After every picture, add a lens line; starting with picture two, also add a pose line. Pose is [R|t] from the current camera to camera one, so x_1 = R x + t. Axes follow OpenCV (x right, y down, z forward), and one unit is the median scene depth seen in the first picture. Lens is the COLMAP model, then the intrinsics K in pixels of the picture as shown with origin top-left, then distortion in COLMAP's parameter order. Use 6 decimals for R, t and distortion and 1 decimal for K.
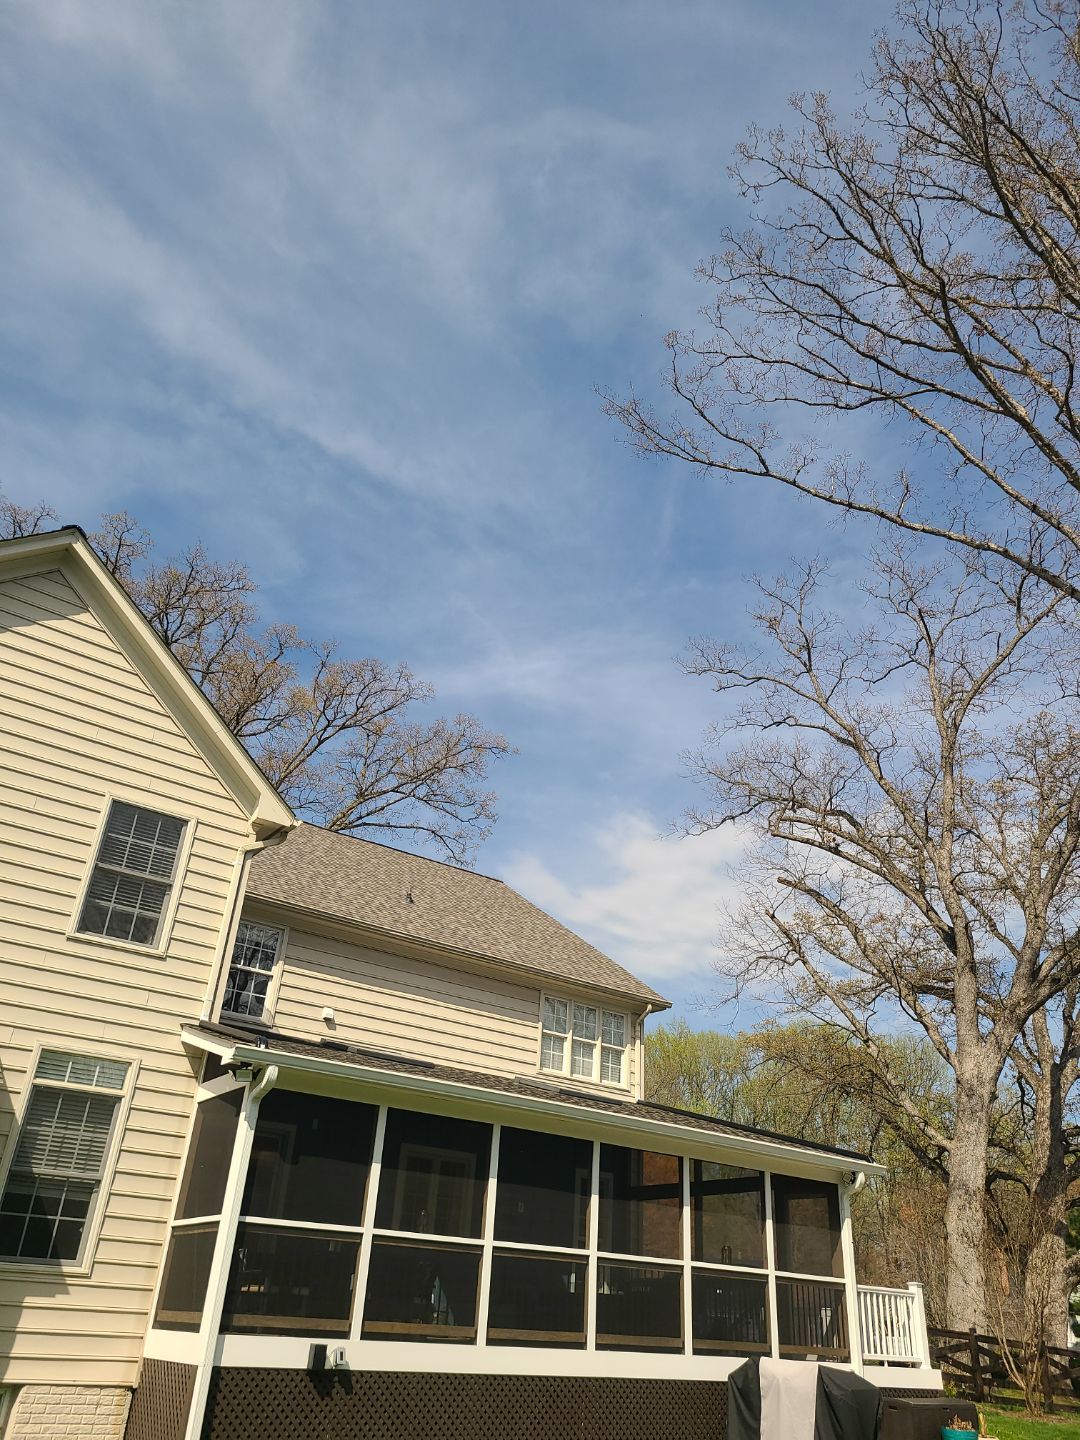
lens RADIAL K [[1071.0, 0, 546.3], [0, 1071.0, 723.1], [0, 0, 1]] dist [0.056427, -0.047438]
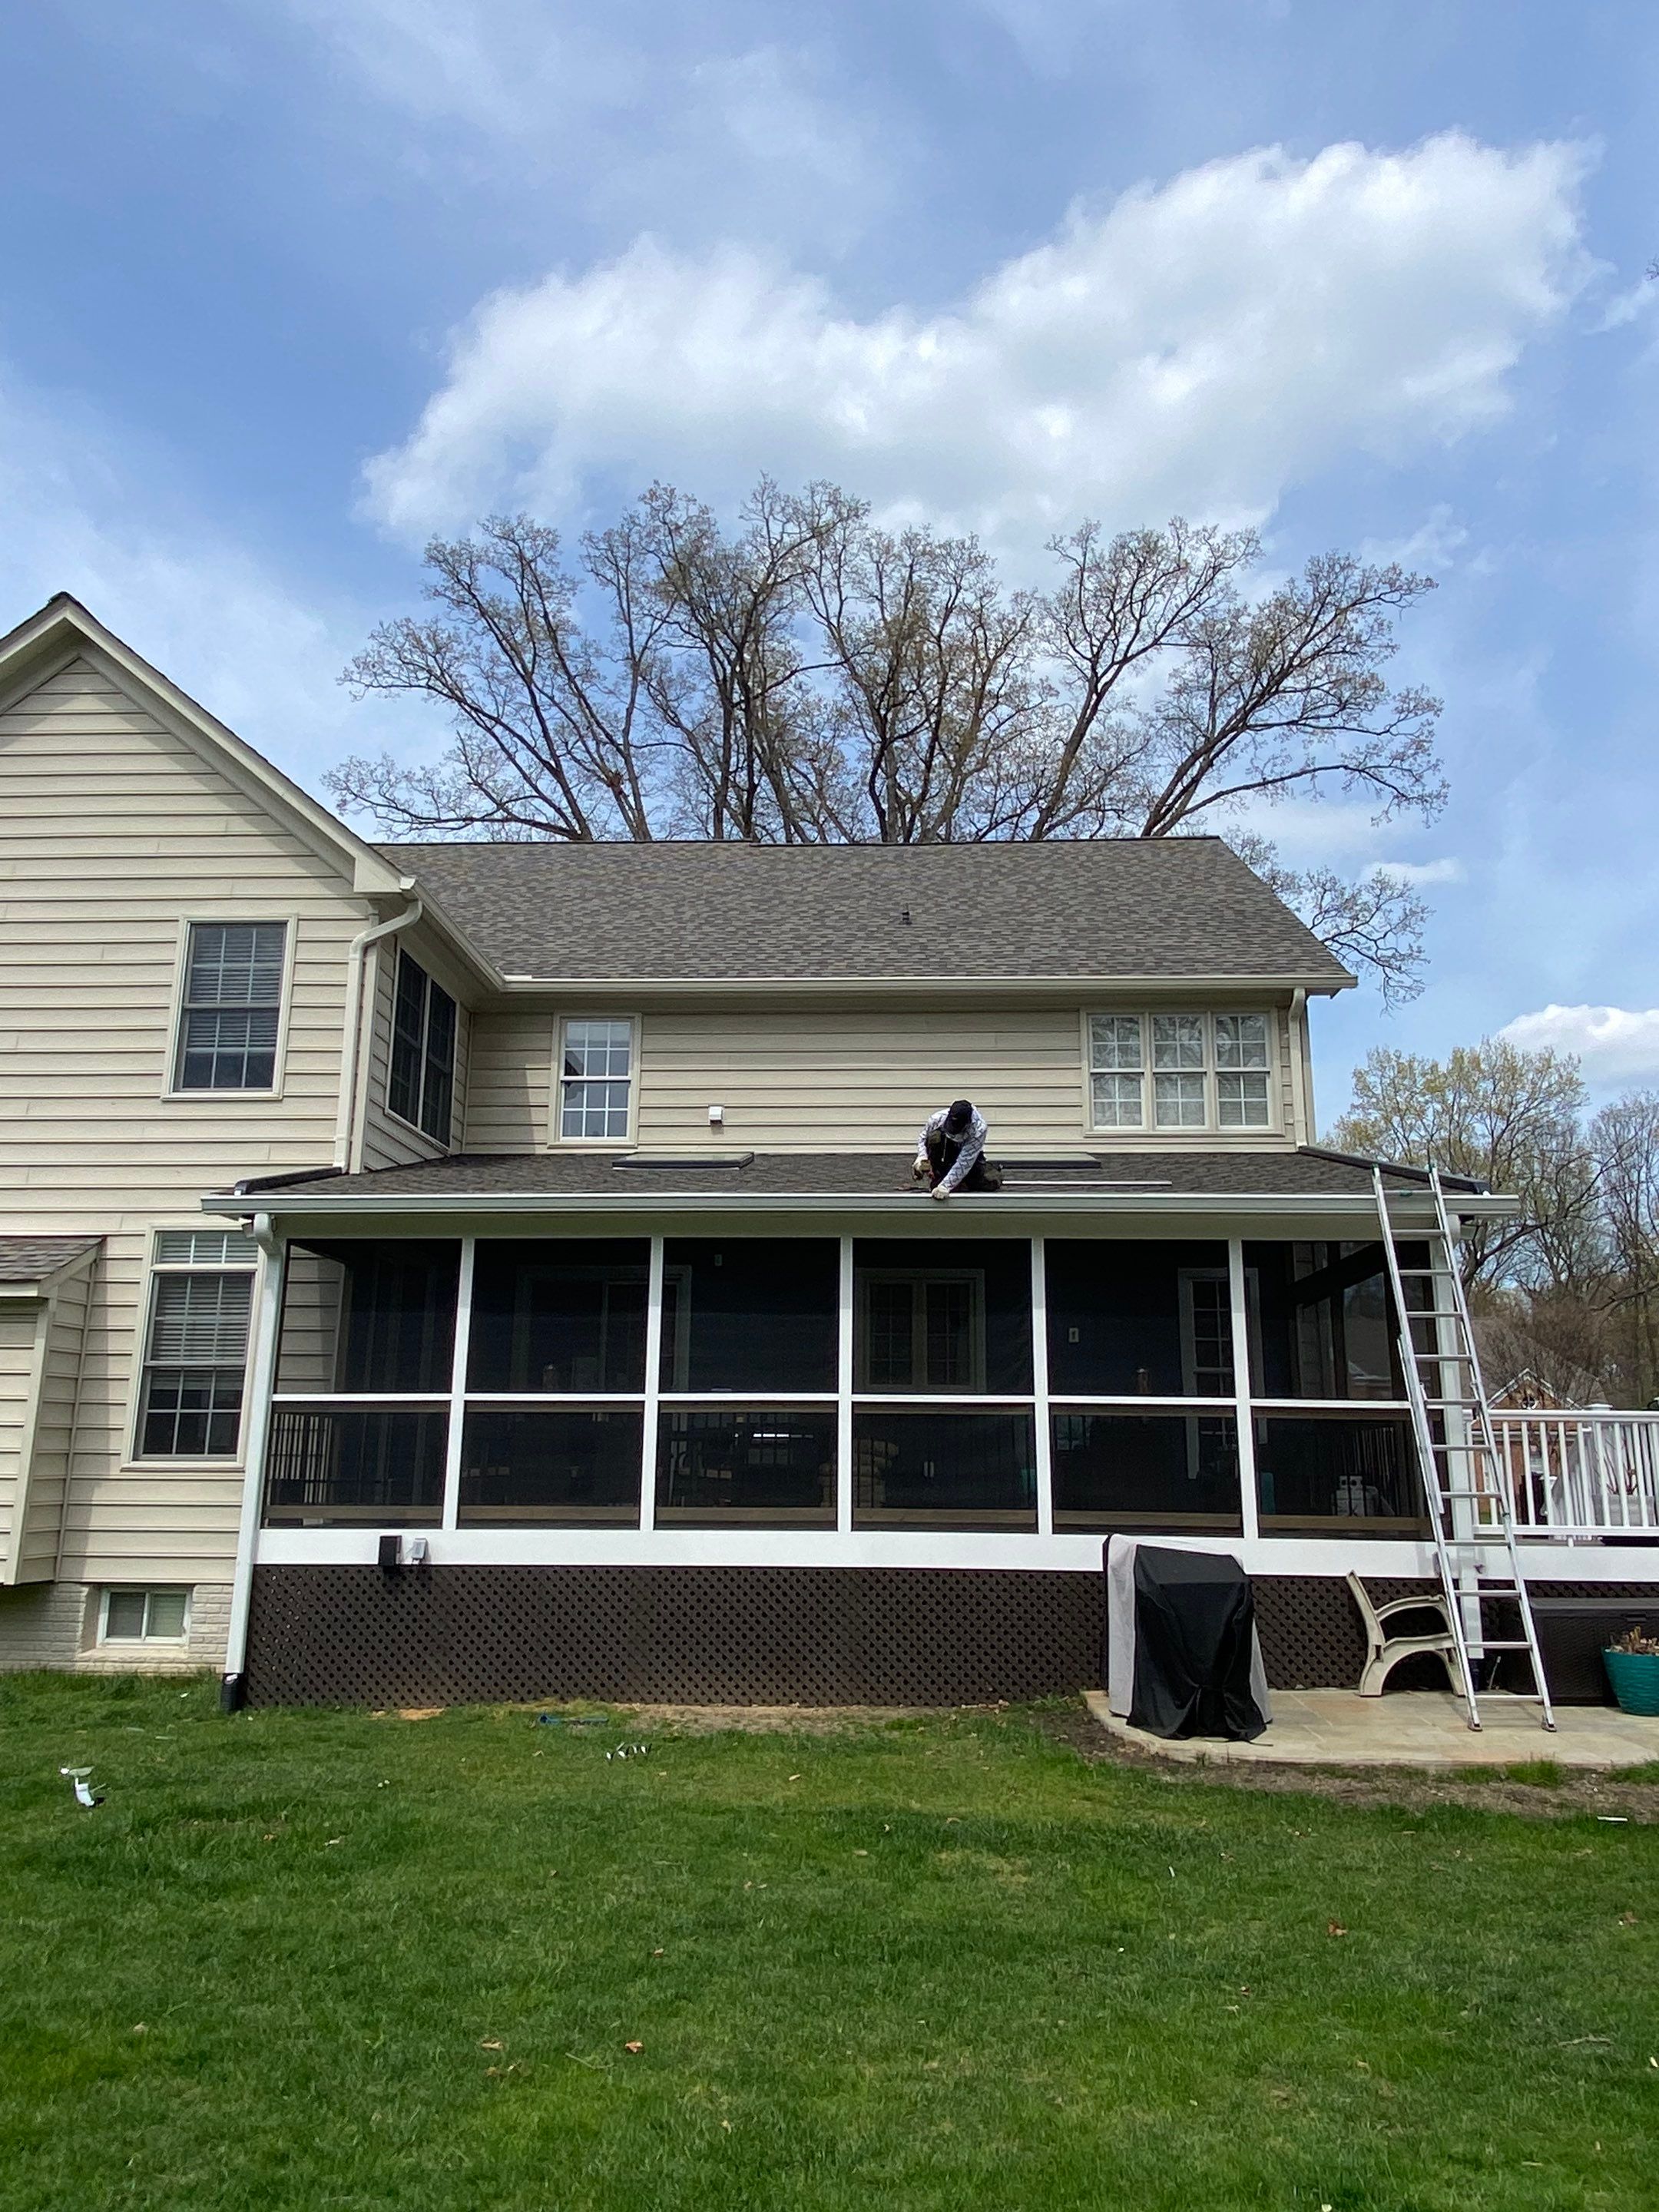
lens RADIAL K [[1569.5, 0, 838.8], [0, 1569.5, 1105.0], [0, 0, 1]] dist [0.063247, -0.000281]
pose [[0.769258, -0.186966, -0.610972, 0.542654], [0.337892, 0.930616, 0.140648, 0.162316], [0.542284, -0.314637, 0.779058, 0.269043]]
